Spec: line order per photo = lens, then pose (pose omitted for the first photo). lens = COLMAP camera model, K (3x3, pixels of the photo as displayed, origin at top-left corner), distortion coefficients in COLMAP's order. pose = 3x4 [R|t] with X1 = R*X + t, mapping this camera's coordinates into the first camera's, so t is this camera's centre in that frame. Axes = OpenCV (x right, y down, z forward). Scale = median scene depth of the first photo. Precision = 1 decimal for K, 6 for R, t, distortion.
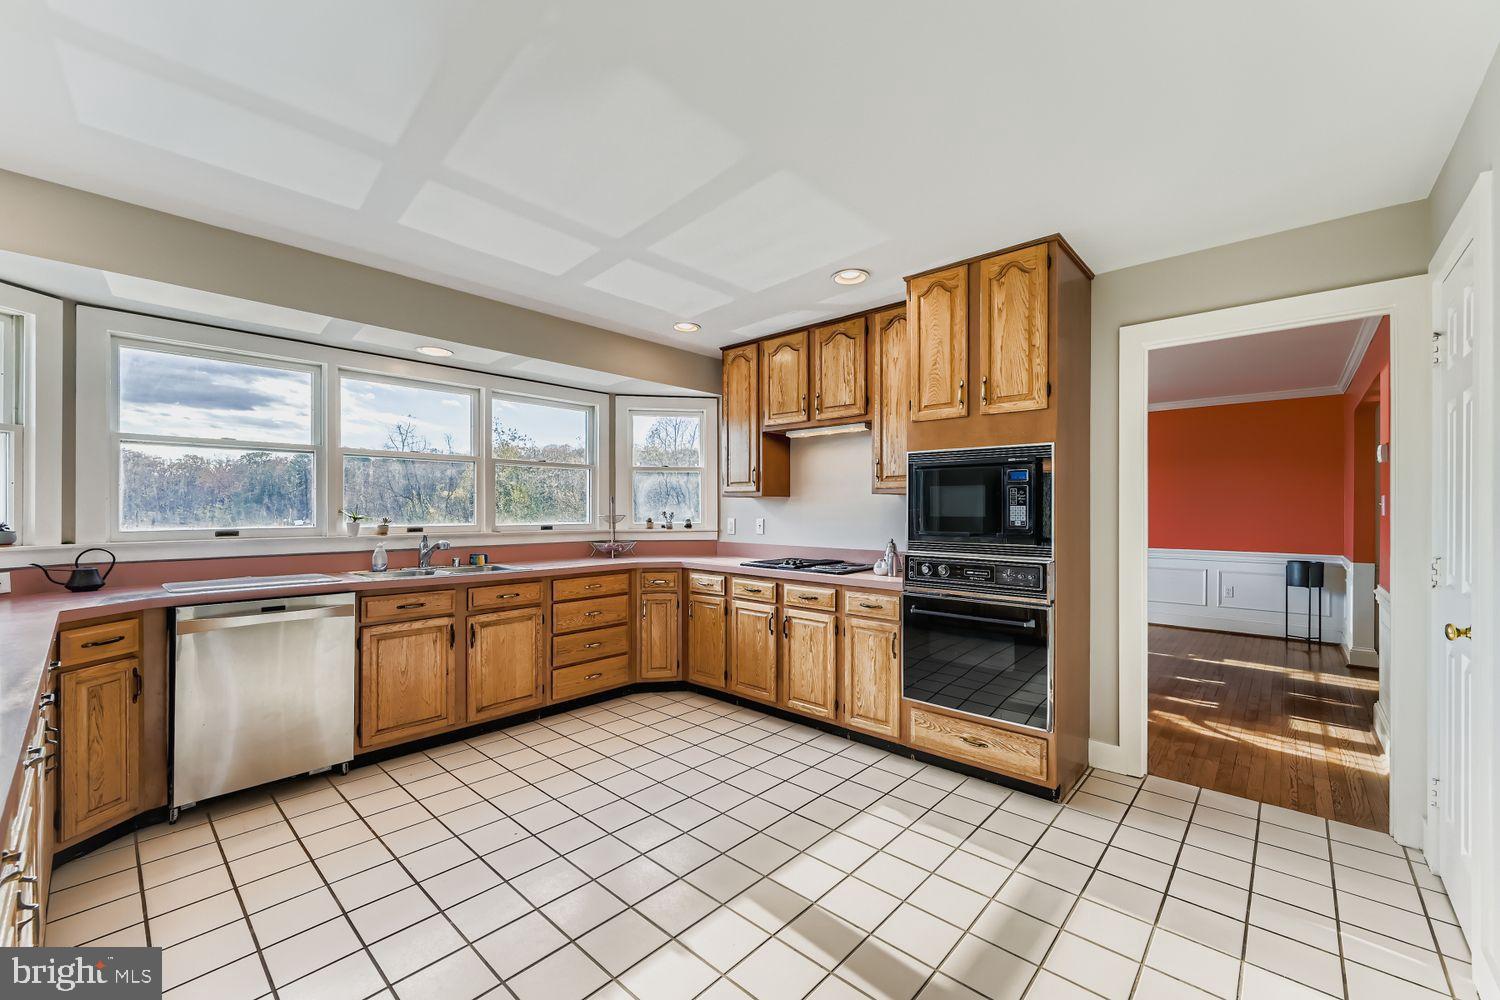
lens RADIAL K [[599.3, 0, 749.8], [0, 599.3, 510.0], [0, 0, 1]] dist [-0.002689, -0.000334]
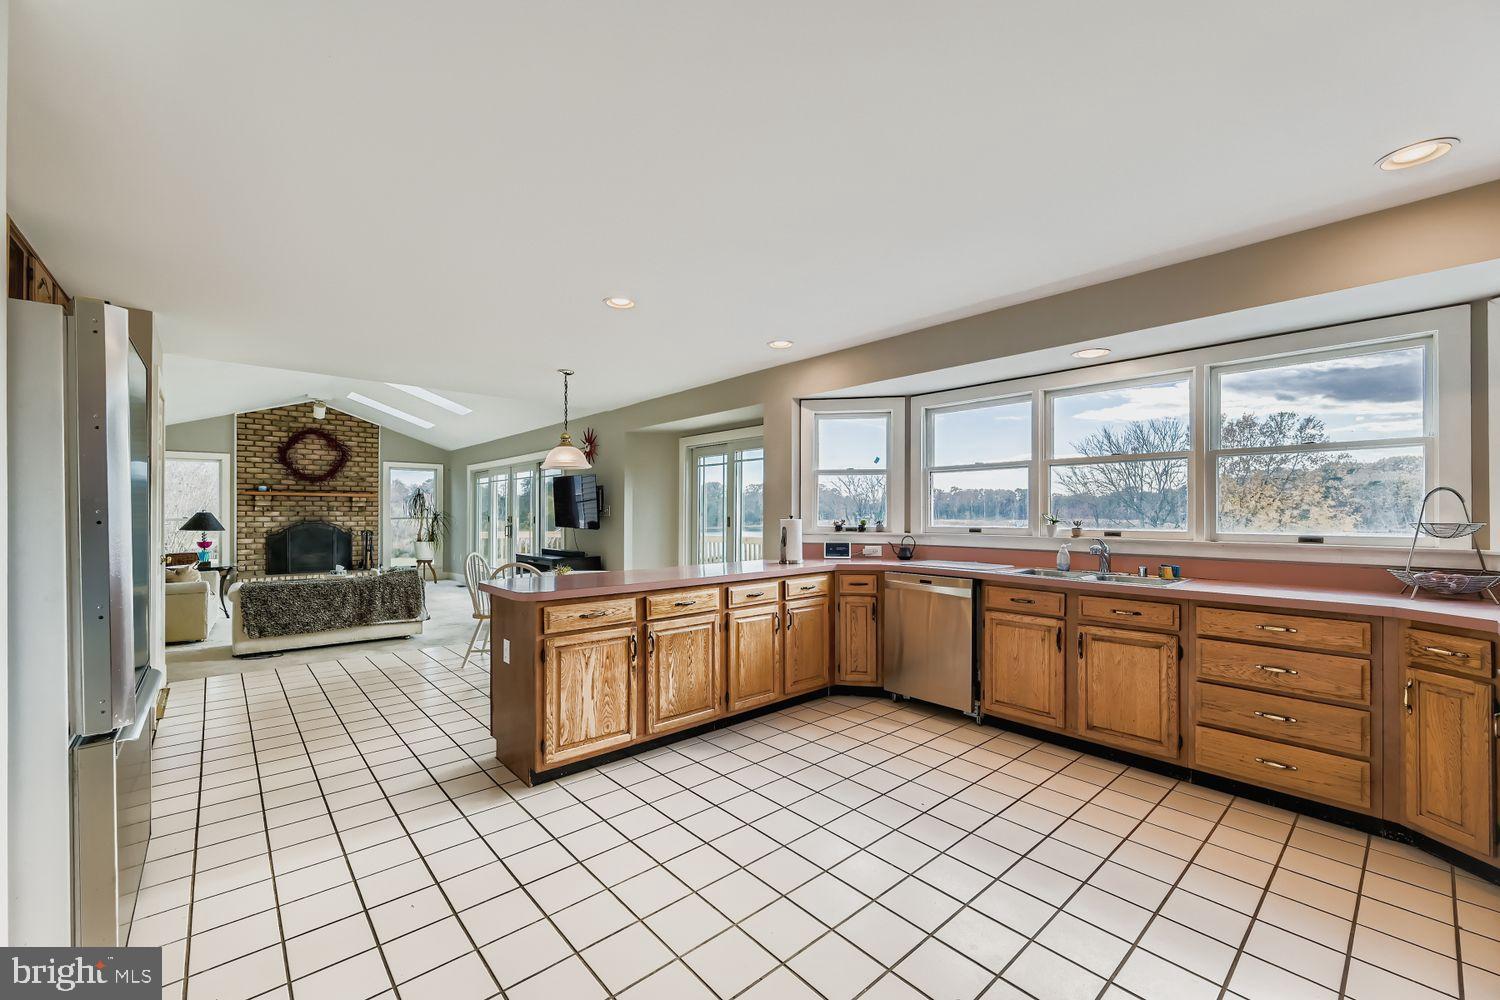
lens RADIAL K [[599.3, 0, 749.8], [0, 599.3, 510.0], [0, 0, 1]] dist [-0.002689, -0.000334]
pose [[-0.111491, -0.007622, -0.993736, 0.867270], [-0.002957, 0.999969, -0.007338, 0.004565], [0.993761, 0.002120, -0.111510, 0.924017]]
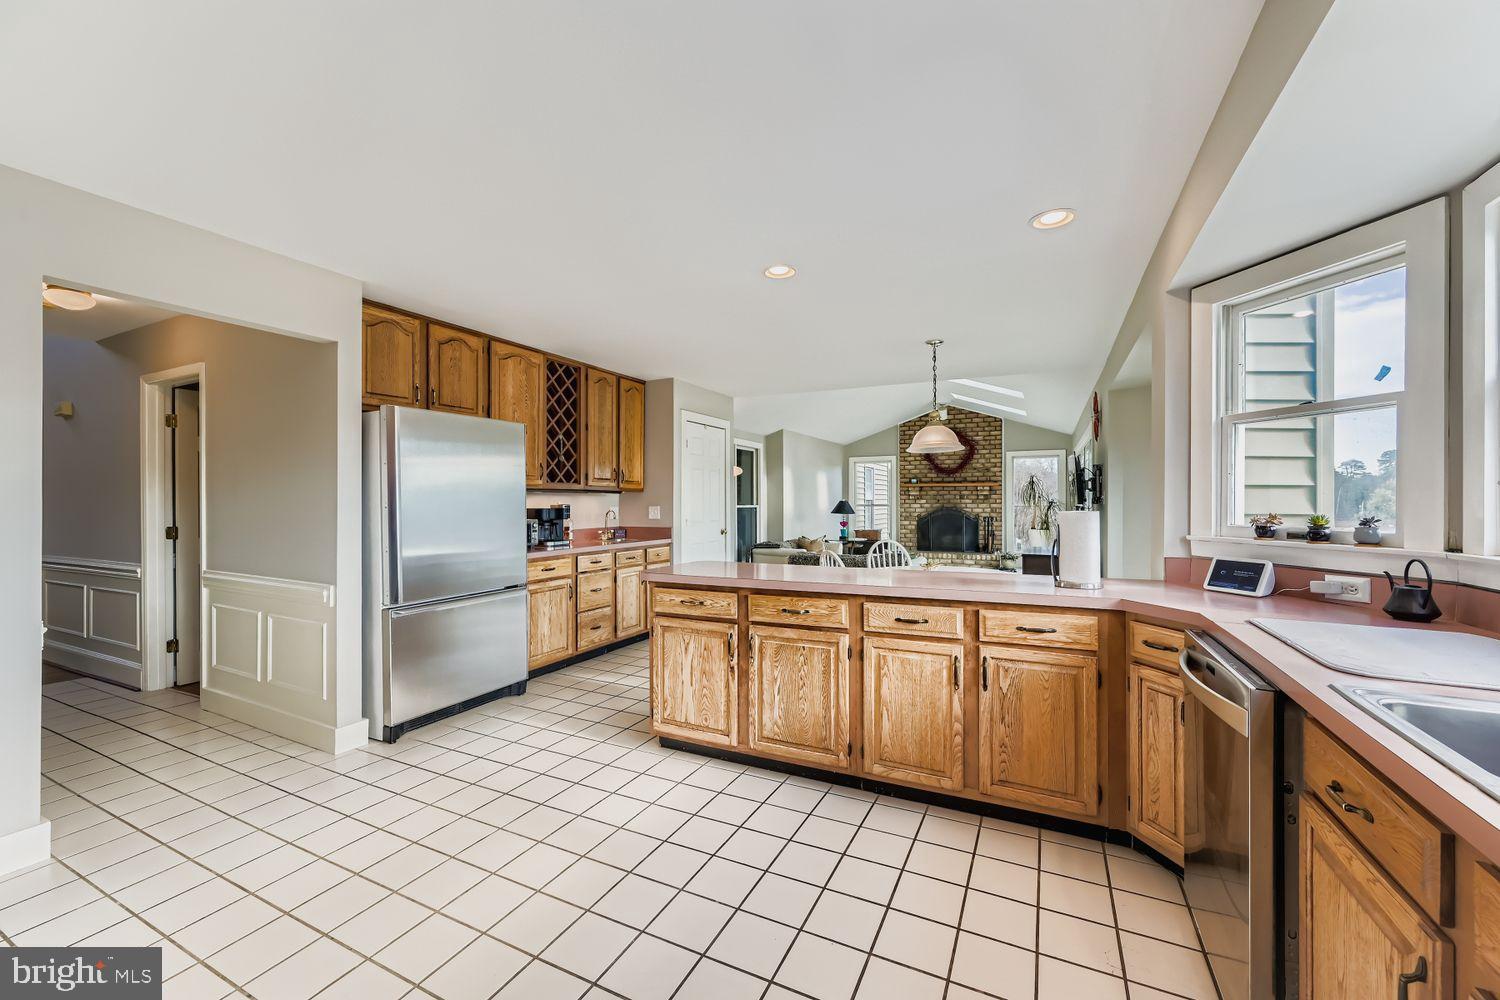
lens RADIAL K [[592.3, 0, 748.2], [0, 592.3, 503.6], [0, 0, 1]] dist [-0.000387, -0.000112]
pose [[-0.961550, 0.000835, -0.274628, -0.248967], [-0.000768, 0.999983, 0.005728, -0.001384], [0.274628, 0.005718, -0.961533, 1.795838]]
